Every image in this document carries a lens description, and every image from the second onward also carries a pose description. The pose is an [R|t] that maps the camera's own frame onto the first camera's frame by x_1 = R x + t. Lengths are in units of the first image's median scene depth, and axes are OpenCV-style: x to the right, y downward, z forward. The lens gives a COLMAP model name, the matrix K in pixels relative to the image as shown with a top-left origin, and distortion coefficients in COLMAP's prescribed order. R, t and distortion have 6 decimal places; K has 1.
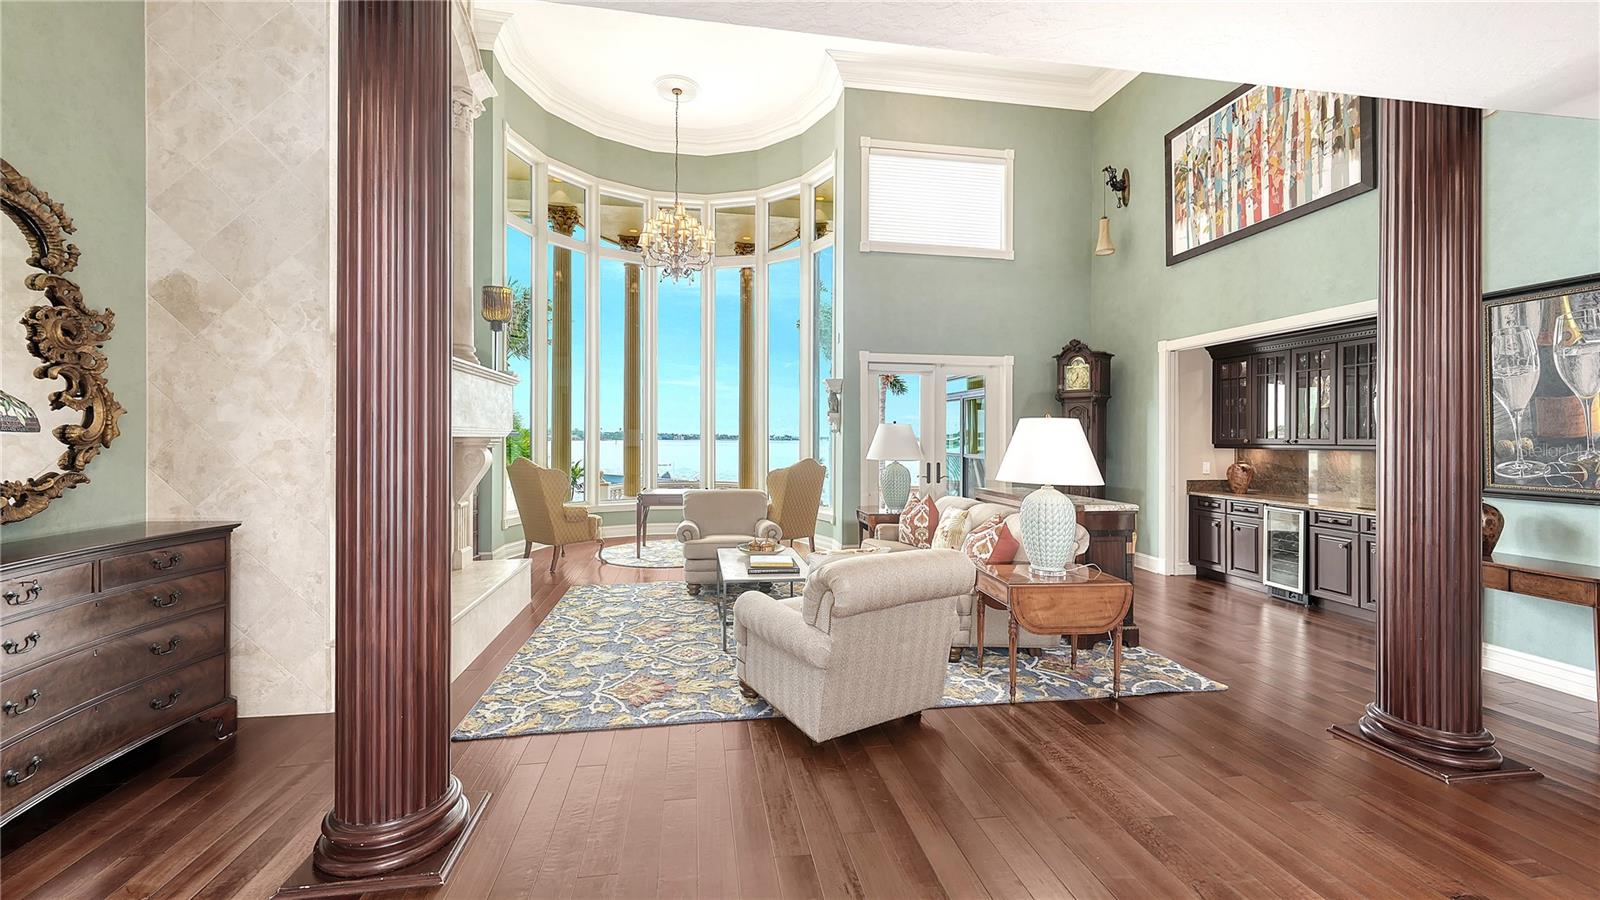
lens RADIAL K [[625.4, 0, 778.4], [0, 625.4, 437.4], [0, 0, 1]] dist [-0.000896, 0.000254]
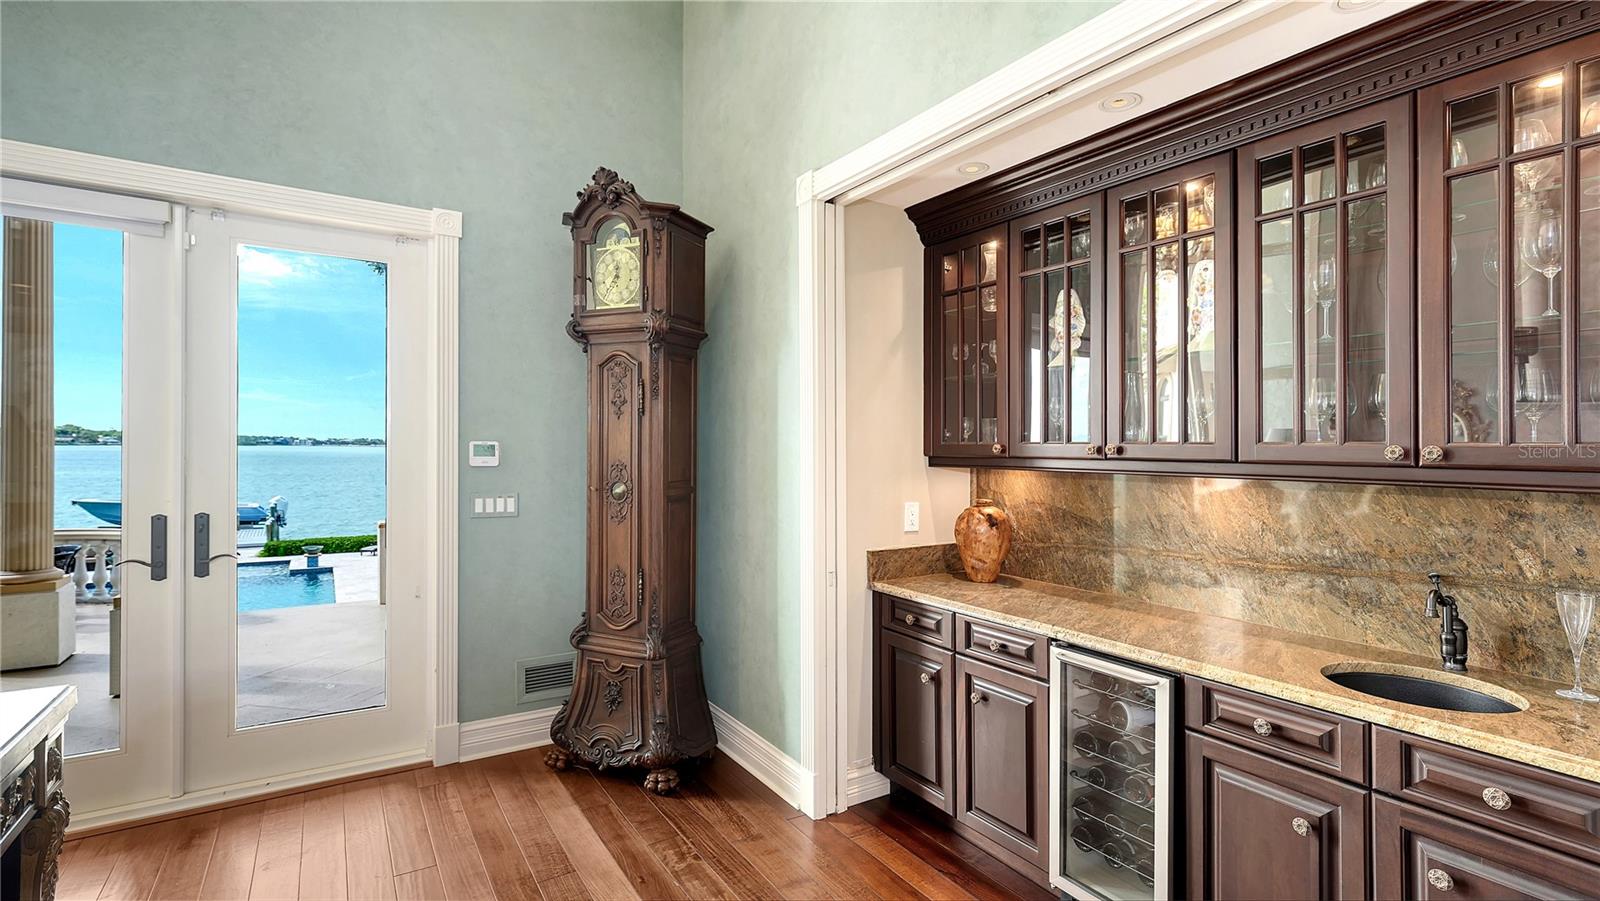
lens RADIAL K [[718.7, 0, 799.7], [0, 718.7, 438.6], [0, 0, 1]] dist [-0.000215, -0.000297]
pose [[0.911274, -0.000616, 0.411799, 0.449967], [0.001373, 0.999998, -0.001542, 0.000138], [-0.411798, 0.001971, 0.911273, 0.638373]]
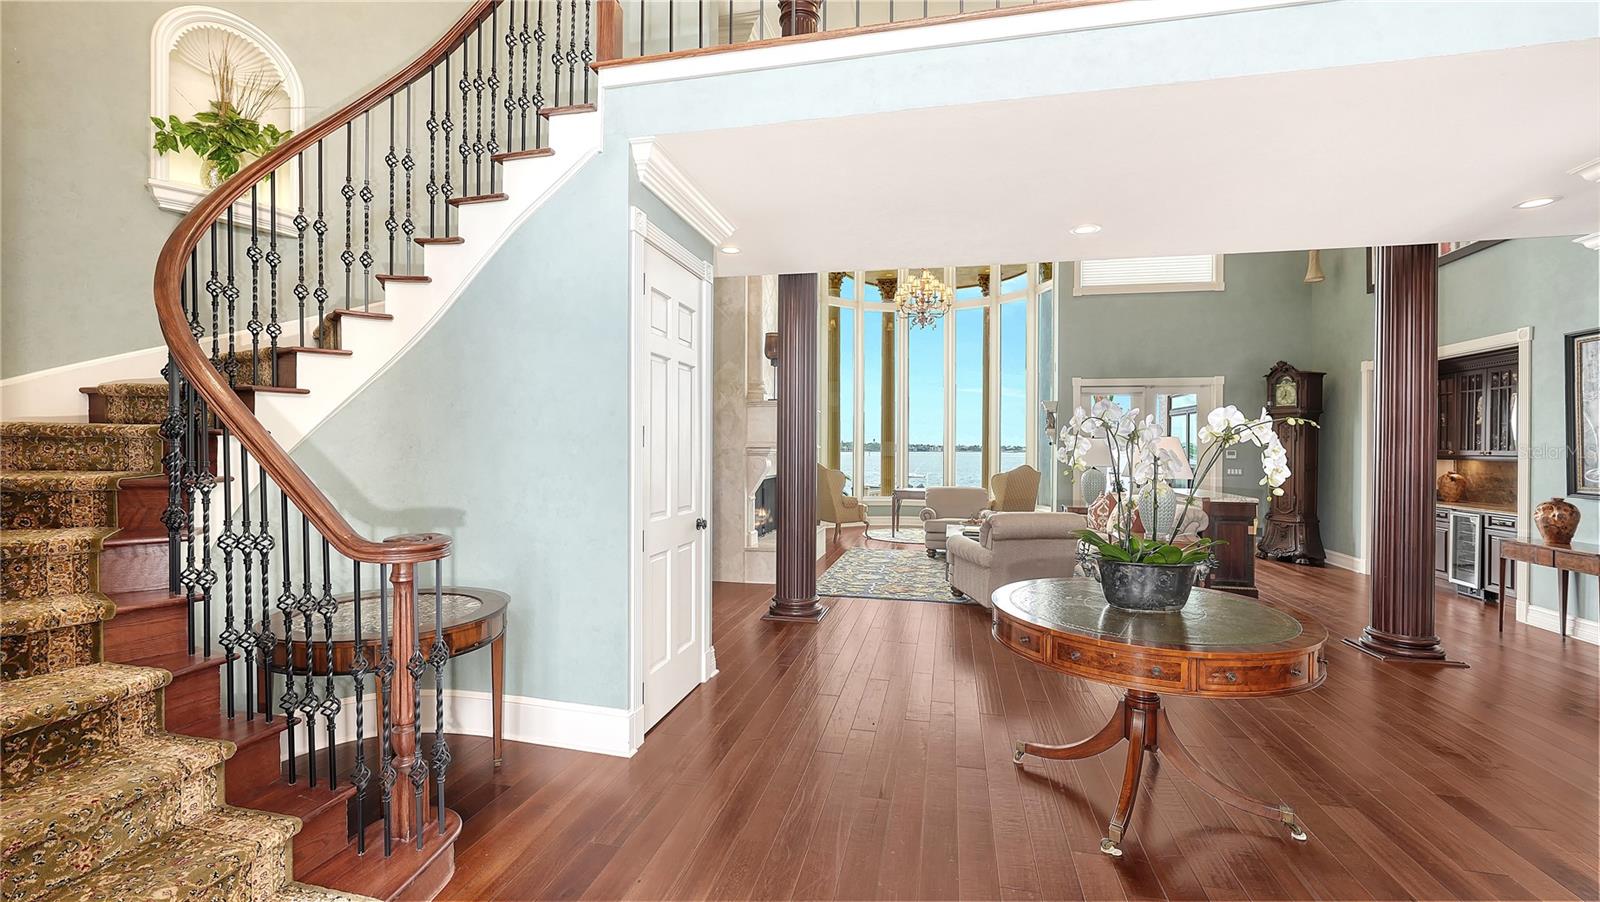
lens RADIAL K [[686.8, 0, 793.7], [0, 686.8, 455.0], [0, 0, 1]] dist [0.001672, 0.000109]
pose [[0.934753, 0.004802, -0.355265, 0.109519], [-0.002387, 0.999971, 0.007234, 0.003849], [0.355290, -0.005914, 0.934738, -0.497513]]
